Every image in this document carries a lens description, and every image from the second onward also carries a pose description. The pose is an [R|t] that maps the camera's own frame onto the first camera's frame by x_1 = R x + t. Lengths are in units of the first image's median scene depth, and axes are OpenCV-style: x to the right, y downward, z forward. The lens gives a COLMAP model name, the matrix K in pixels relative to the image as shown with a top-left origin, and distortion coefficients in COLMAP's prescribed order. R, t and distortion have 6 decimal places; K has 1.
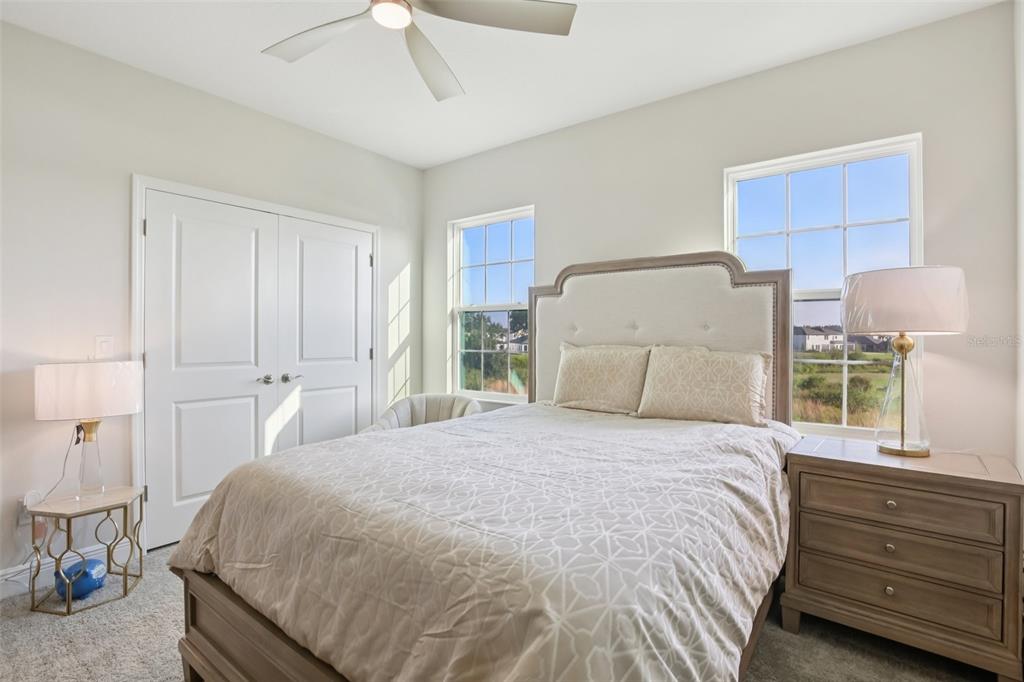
lens RADIAL K [[478.1, 0, 505.4], [0, 478.1, 336.7], [0, 0, 1]] dist [-0.035410, 0.004150]
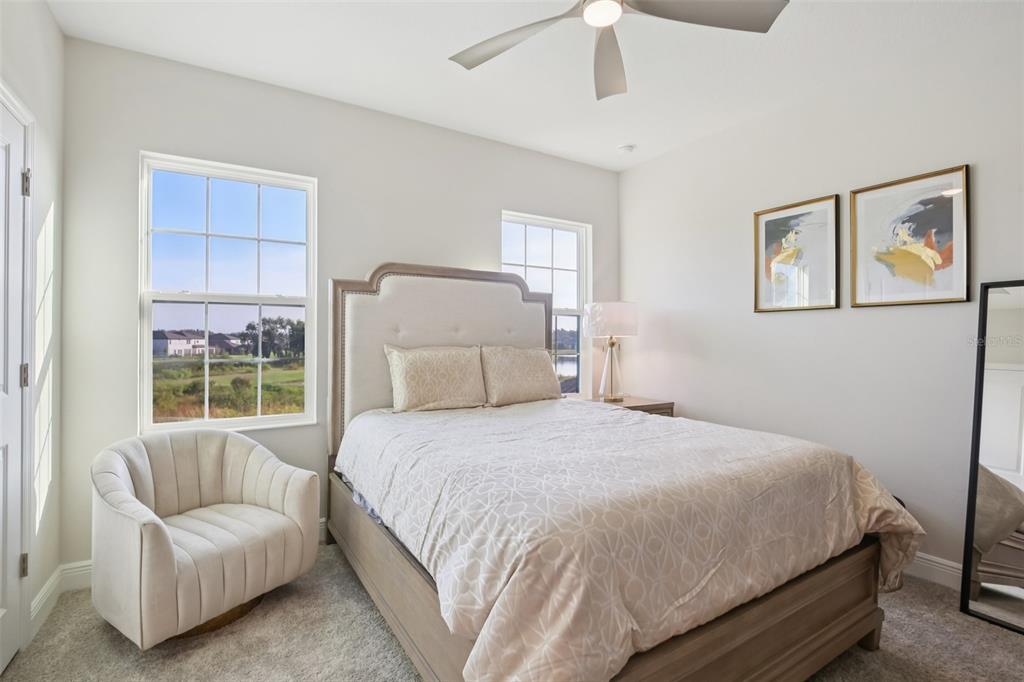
lens RADIAL K [[478.1, 0, 515.2], [0, 478.1, 349.4], [0, 0, 1]] dist [-0.035410, 0.004150]
pose [[0.355978, -0.020469, 0.934270, -0.650917], [0.004142, 0.999785, 0.020326, 0.002636], [-0.934485, -0.003366, 0.355986, 0.430725]]
